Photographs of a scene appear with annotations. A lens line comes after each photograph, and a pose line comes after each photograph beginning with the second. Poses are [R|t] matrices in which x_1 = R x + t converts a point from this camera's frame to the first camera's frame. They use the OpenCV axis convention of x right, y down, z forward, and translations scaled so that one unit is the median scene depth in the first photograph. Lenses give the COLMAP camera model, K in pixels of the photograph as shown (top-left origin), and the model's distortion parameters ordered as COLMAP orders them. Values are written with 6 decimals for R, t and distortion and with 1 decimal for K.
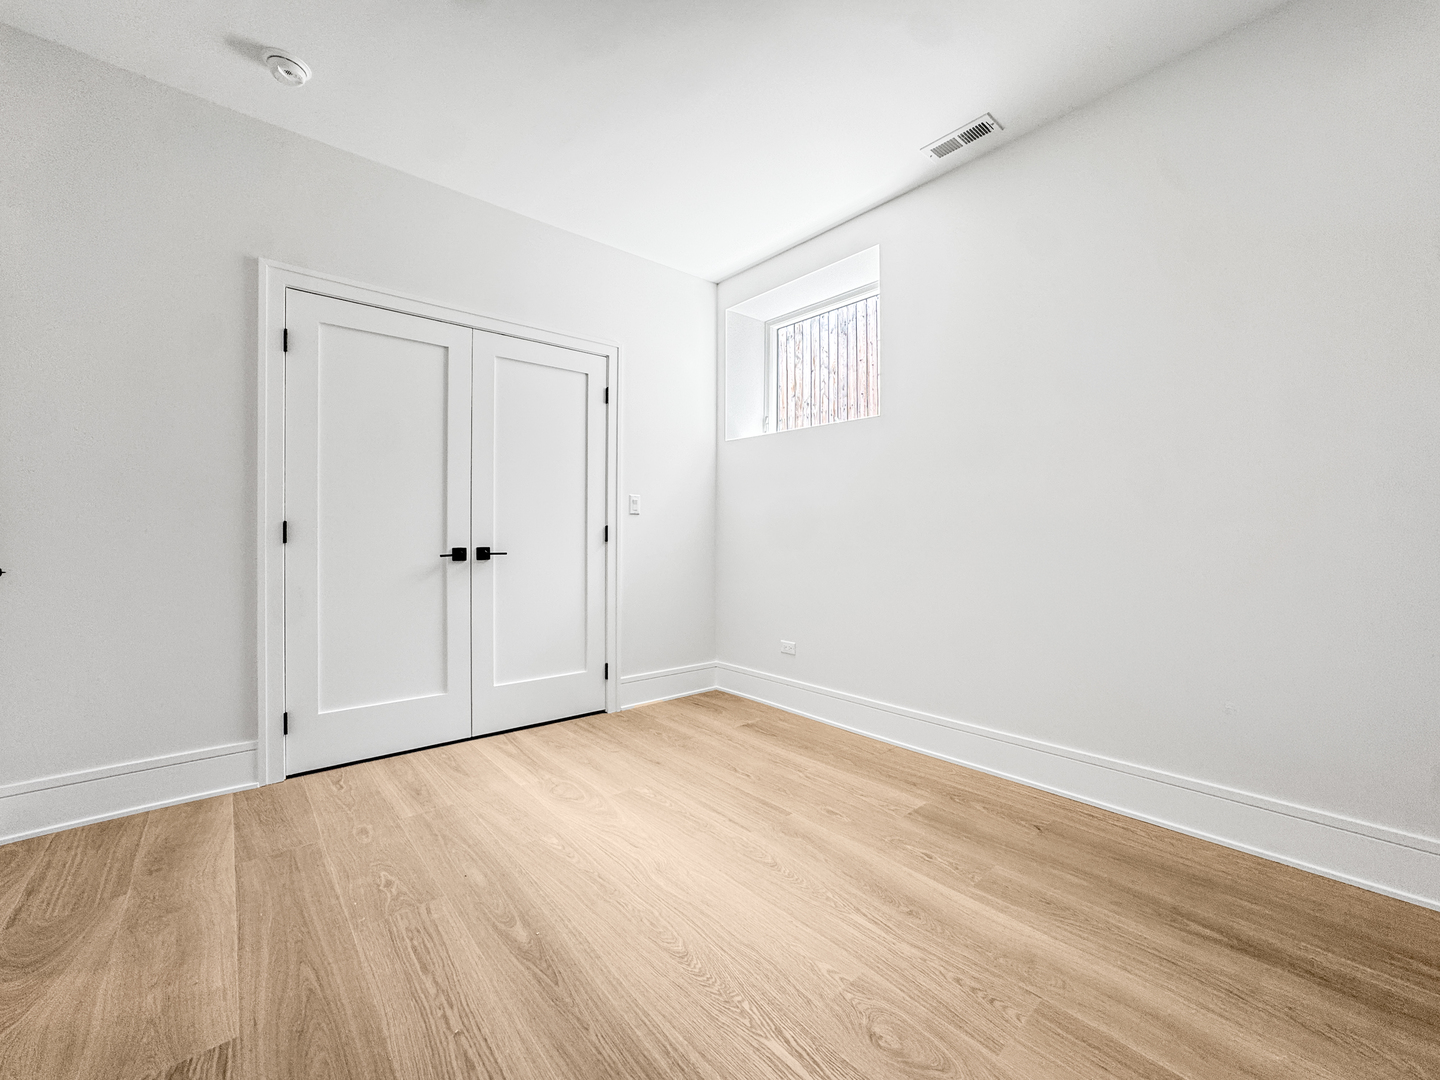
lens RADIAL K [[597.3, 0, 719.1], [0, 597.3, 520.9], [0, 0, 1]] dist [-0.035090, 0.015693]
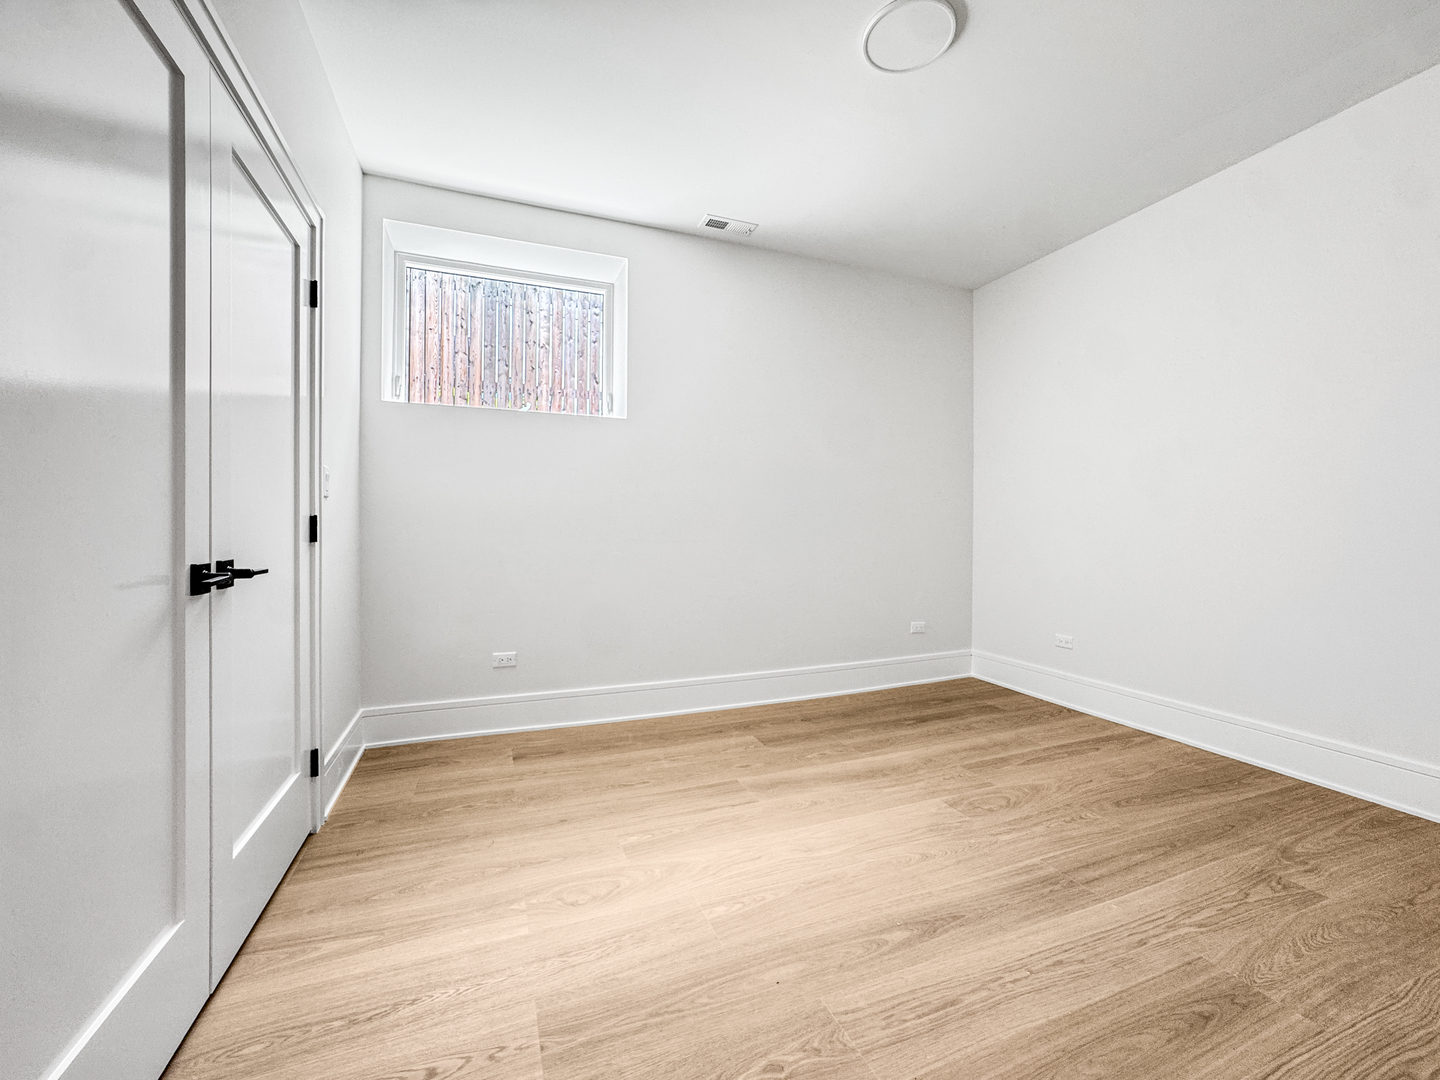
lens RADIAL K [[597.3, 0, 719.1], [0, 597.3, 520.9], [0, 0, 1]] dist [-0.035090, 0.015693]
pose [[0.311063, 0.012650, 0.950305, -0.938297], [-0.027709, 0.999607, -0.004236, 0.005918], [-0.949985, -0.025014, 0.311291, 0.670142]]
